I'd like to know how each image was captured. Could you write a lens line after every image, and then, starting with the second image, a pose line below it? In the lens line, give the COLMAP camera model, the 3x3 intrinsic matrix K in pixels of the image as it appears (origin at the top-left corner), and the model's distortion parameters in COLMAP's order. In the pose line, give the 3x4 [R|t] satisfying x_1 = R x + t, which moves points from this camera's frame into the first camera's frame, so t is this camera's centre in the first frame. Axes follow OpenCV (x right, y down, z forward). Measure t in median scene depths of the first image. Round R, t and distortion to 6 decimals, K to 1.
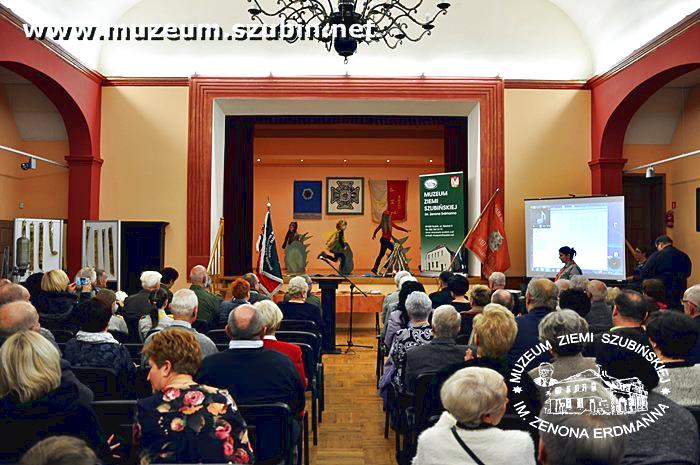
lens RADIAL K [[611.6, 0, 346.8], [0, 611.6, 227.8], [0, 0, 1]] dist [-0.074279, 0.072309]
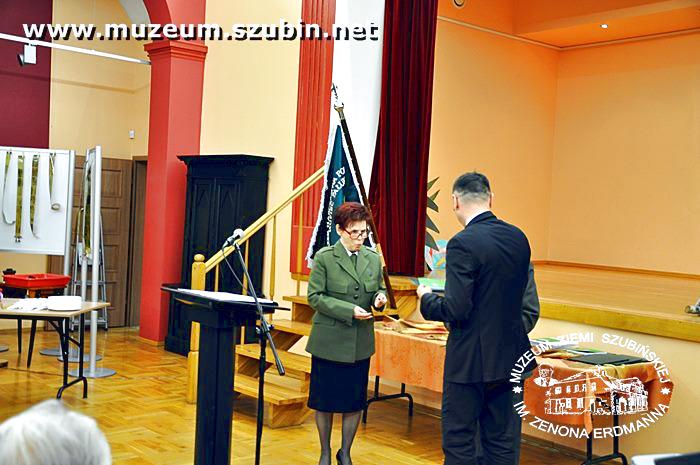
lens RADIAL K [[867.1, 0, 345.7], [0, 867.1, 230.3], [0, 0, 1]] dist [0.070657, 0.000000]
pose [[0.654128, 0.044230, -0.755090, 0.278320], [-0.020512, 0.998959, 0.040746, 0.020047], [0.756106, -0.011164, 0.654354, 0.543450]]
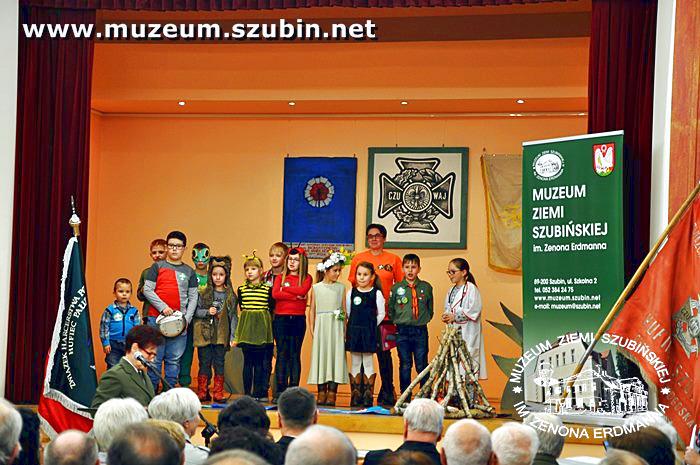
lens RADIAL K [[1734.2, 0, 345.9], [0, 1734.2, 227.4], [0, 0, 1]] dist [0.596678, 0.000000]
pose [[0.971682, 0.006999, -0.236188, 0.267294], [-0.015096, 0.999358, -0.032495, 0.001130], [0.235809, 0.035140, 0.971164, -0.044688]]
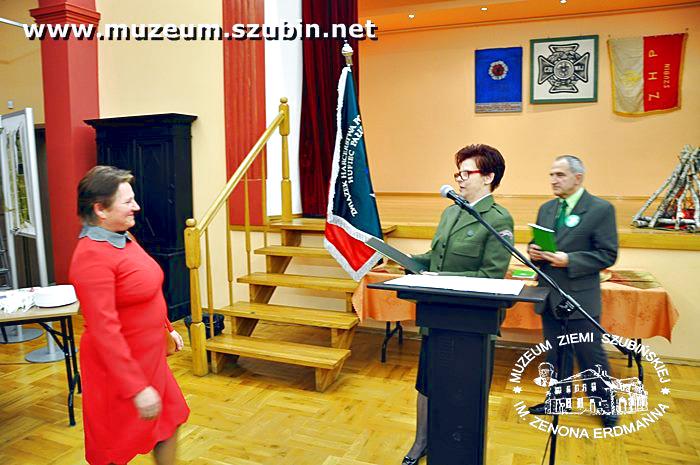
lens RADIAL K [[543.8, 0, 346.6], [0, 543.8, 229.2], [0, 0, 1]] dist [-0.164609, 0.124282]
pose [[0.921125, 0.030046, -0.388106, 0.007071], [0.029546, 0.988744, 0.146671, 0.022934], [0.388144, -0.146570, 0.909869, 0.586291]]
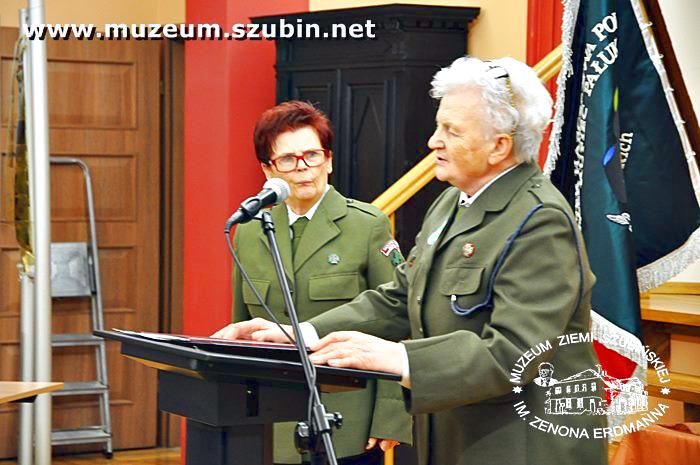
lens RADIAL K [[2189.8, 0, 345.5], [0, 2189.8, 231.4], [0, 0, 1]] dist [0.873606, 0.000000]
pose [[0.484957, 0.032118, -0.873948, 0.298903], [0.022355, 0.998544, 0.049101, 0.026427], [0.874252, -0.043349, 0.483533, 0.580878]]
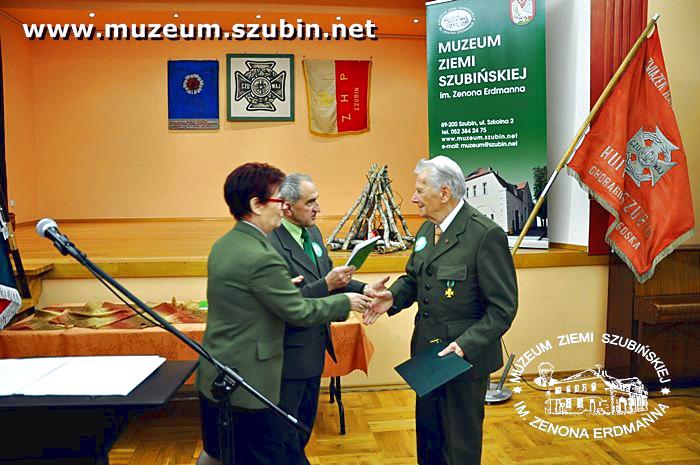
lens RADIAL K [[543.8, 0, 350.6], [0, 543.8, 229.7], [0, 0, 1]] dist [-0.164609, 0.124282]
pose [[0.992210, -0.021054, 0.122784, 0.020688], [0.006176, 0.992717, 0.120309, 0.024503], [-0.124423, -0.118613, 0.985114, 0.641528]]
